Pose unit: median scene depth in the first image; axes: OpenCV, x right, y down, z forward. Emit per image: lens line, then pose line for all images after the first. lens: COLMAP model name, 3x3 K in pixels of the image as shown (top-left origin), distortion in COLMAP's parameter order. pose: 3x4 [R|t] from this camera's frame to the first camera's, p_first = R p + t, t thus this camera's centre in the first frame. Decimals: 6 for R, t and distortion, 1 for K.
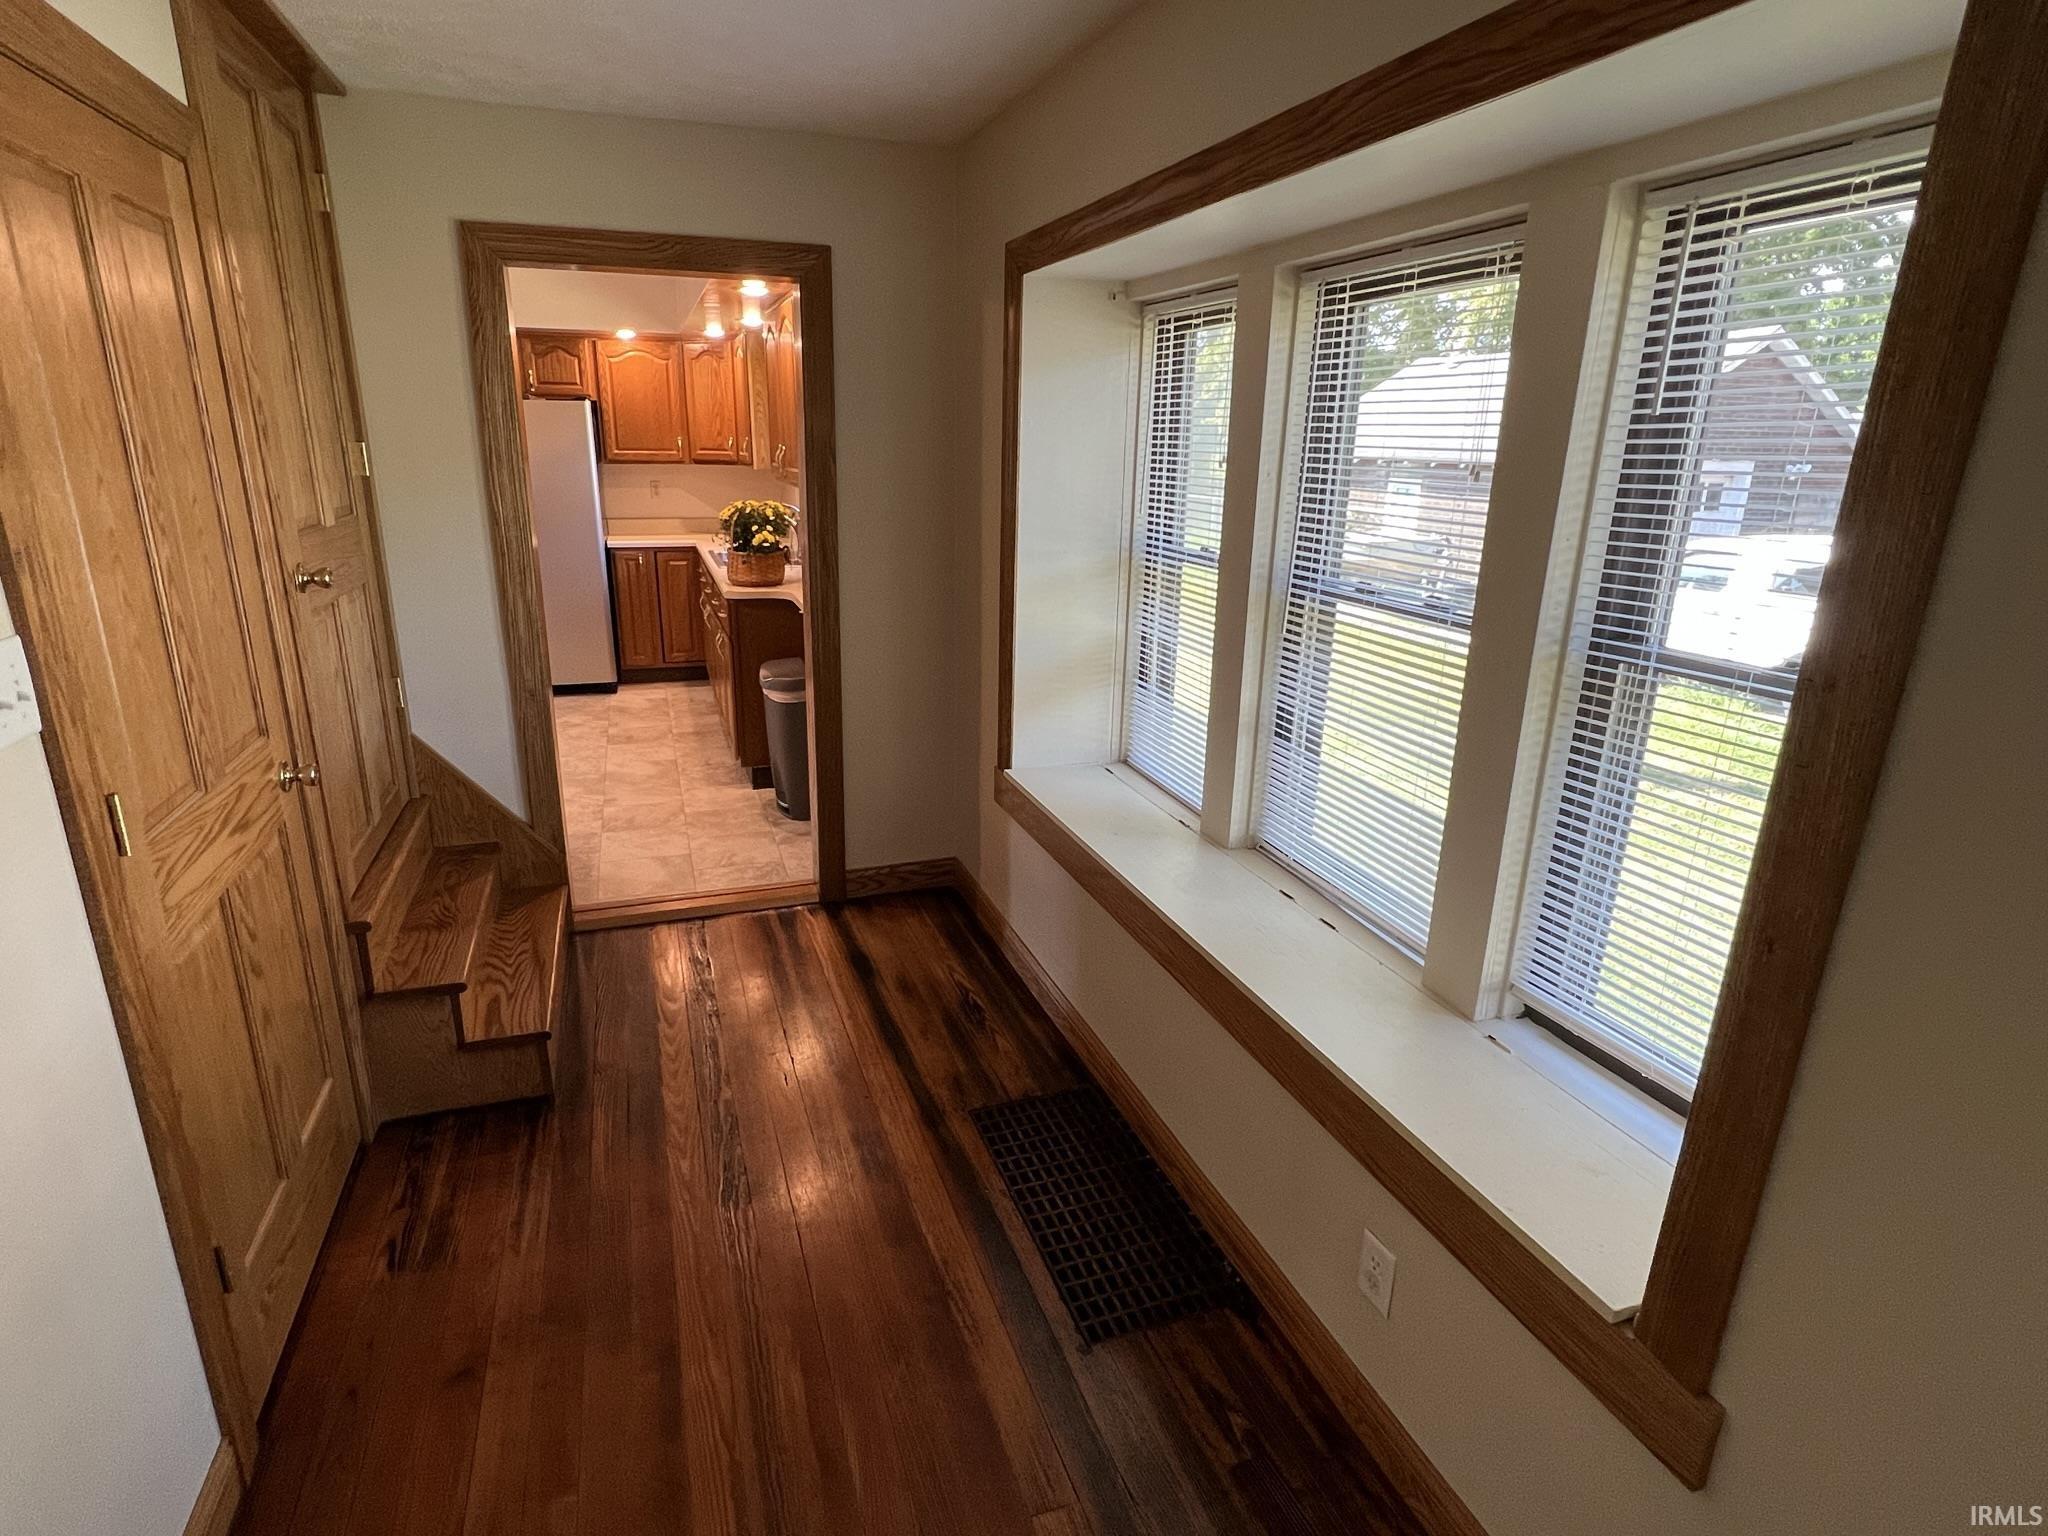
lens RADIAL K [[1072.3, 0, 1024.7], [0, 1072.3, 763.0], [0, 0, 1]] dist [-0.002233, 0.001402]
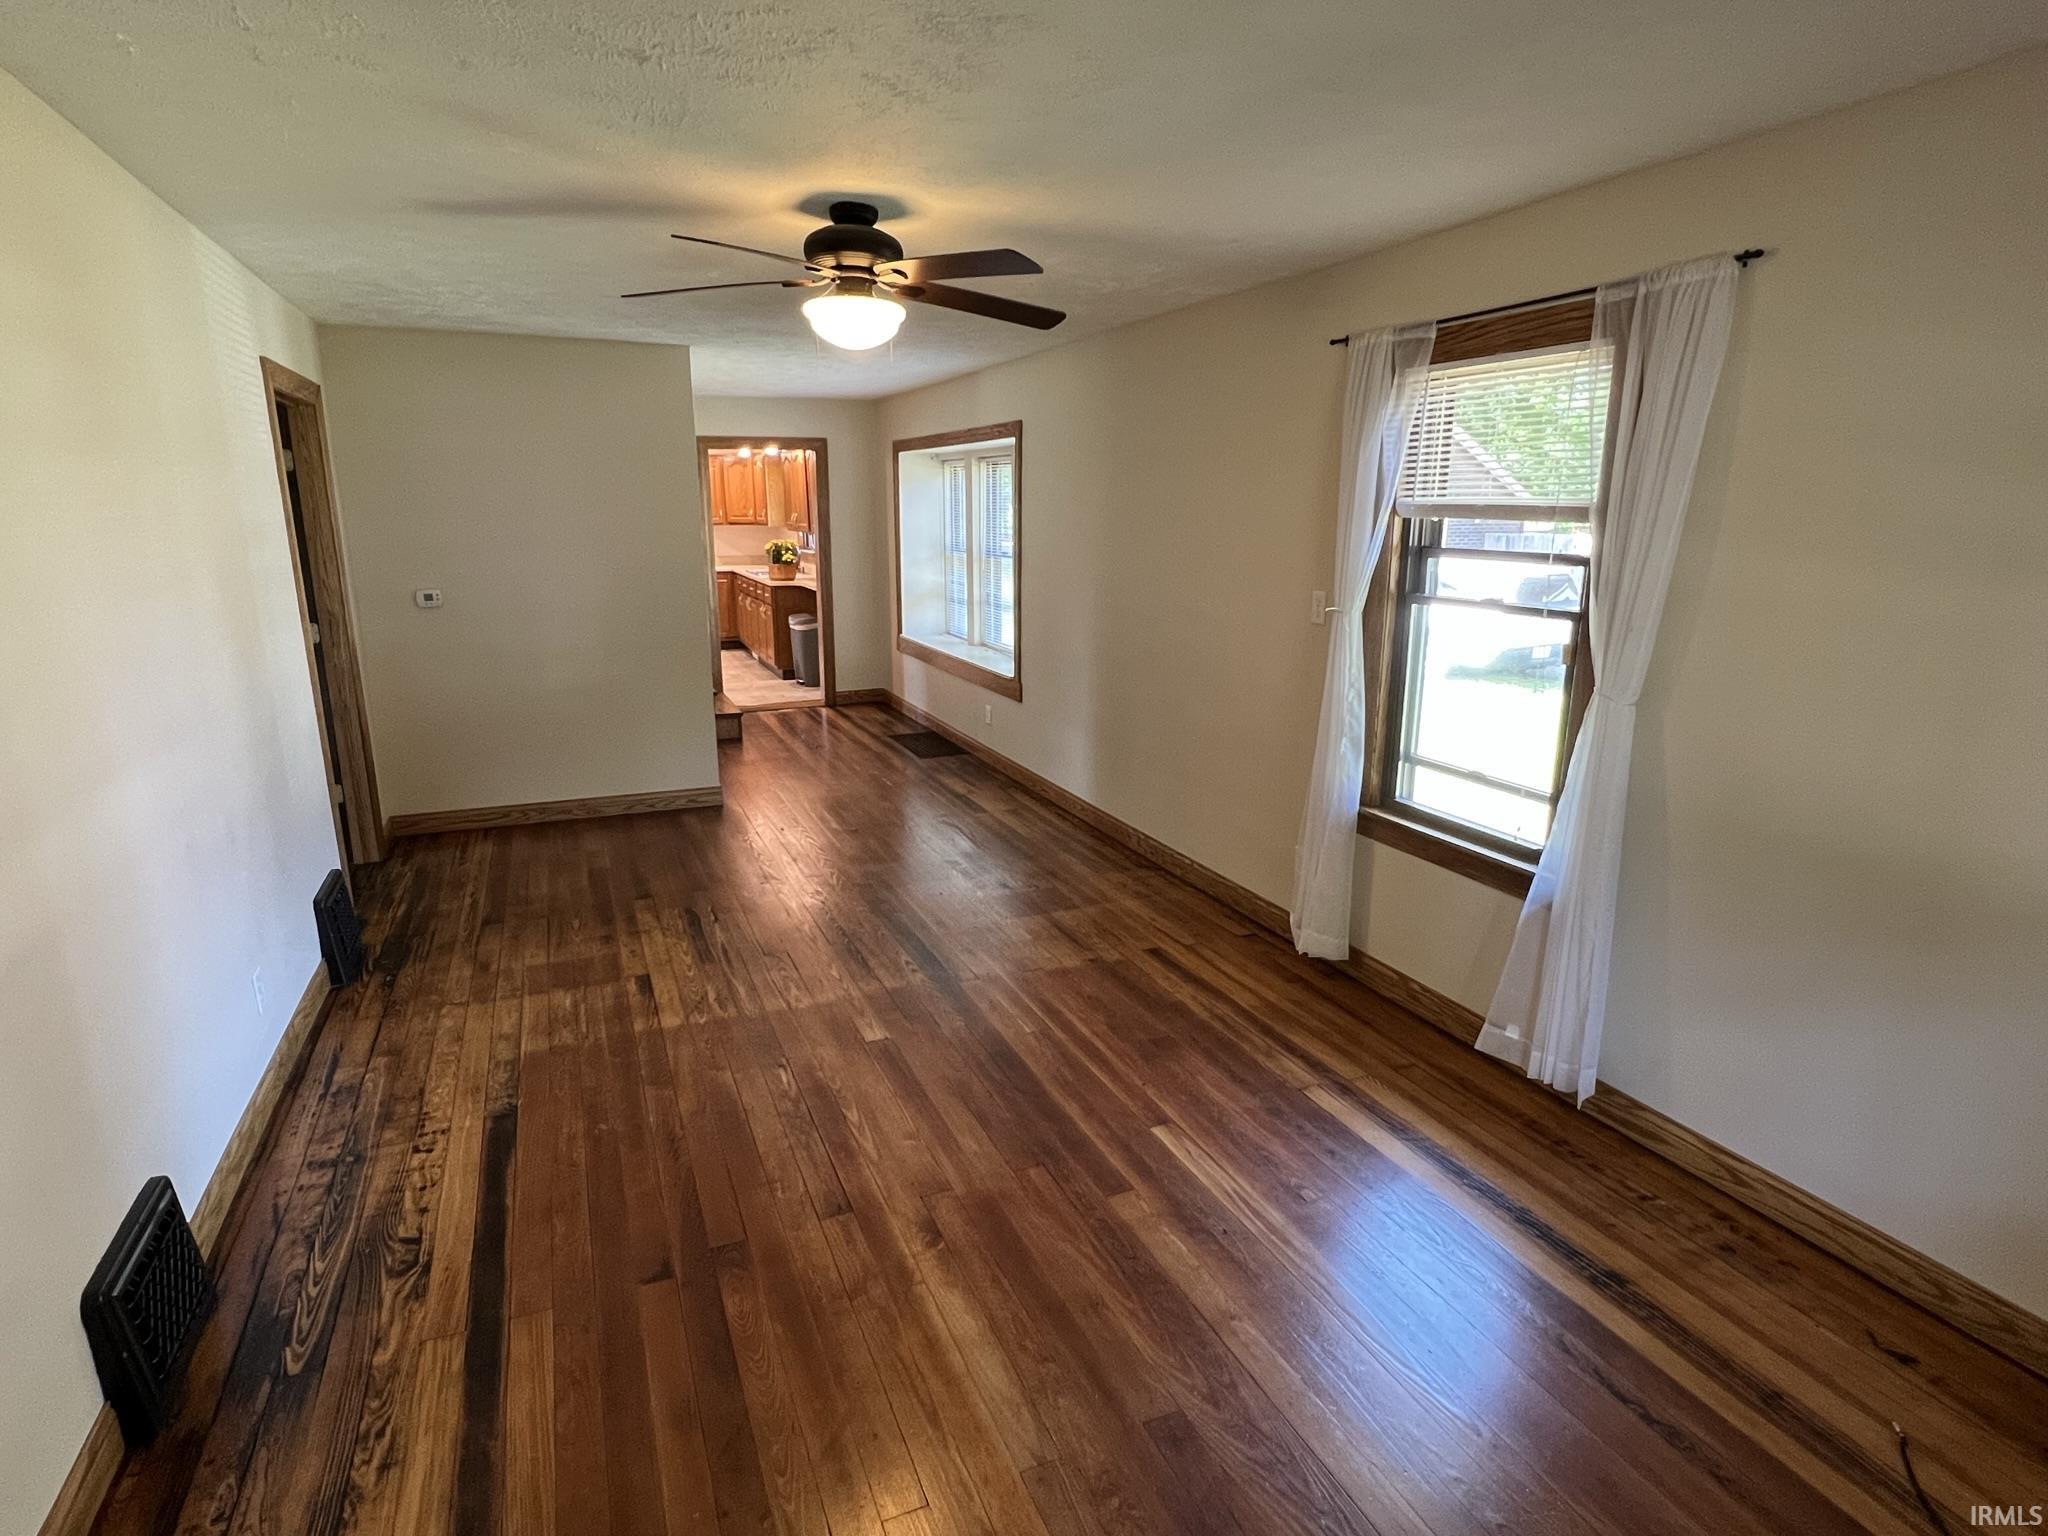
lens RADIAL K [[1072.3, 0, 1024.3], [0, 1072.3, 770.1], [0, 0, 1]] dist [-0.002233, 0.001402]
pose [[0.997683, -0.035540, 0.058009, 0.089537], [0.038346, 0.998111, -0.047991, 0.353234], [-0.056193, 0.050104, 0.997162, -1.193704]]
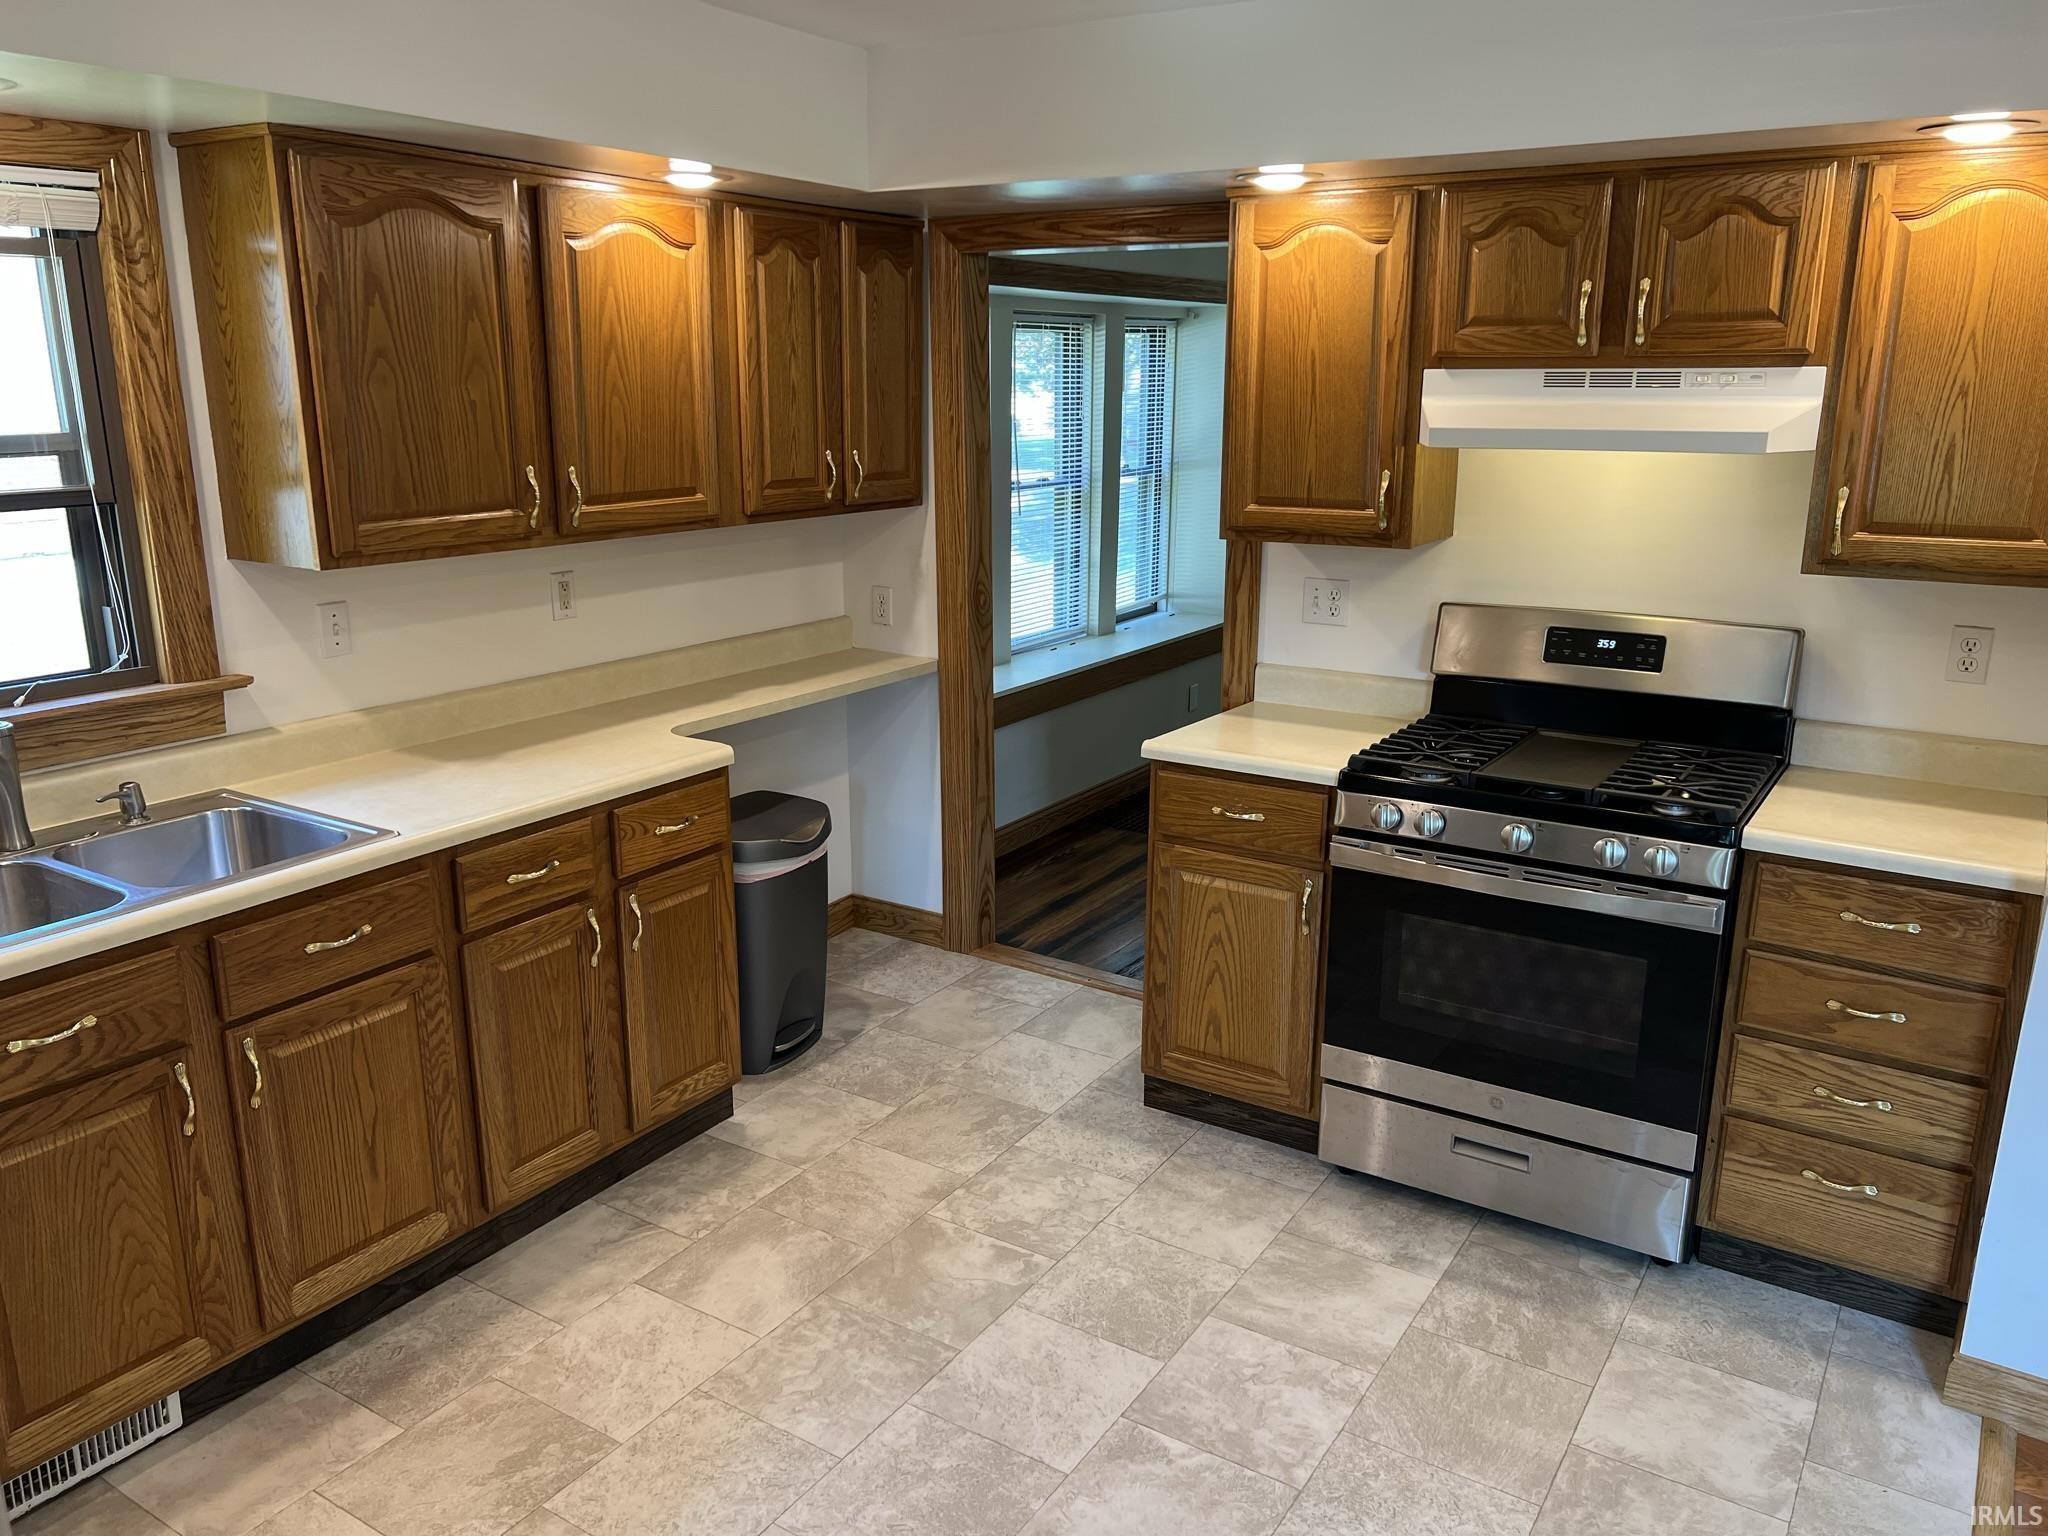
lens RADIAL K [[1528.8, 0, 1024.5], [0, 1528.8, 767.6], [0, 0, 1]] dist [0.020462, -0.012016]
pose [[-0.613932, -0.220540, 0.757924, -0.969354], [0.217296, 0.875861, 0.430871, -0.459923], [-0.758861, 0.429220, -0.489796, 1.328534]]
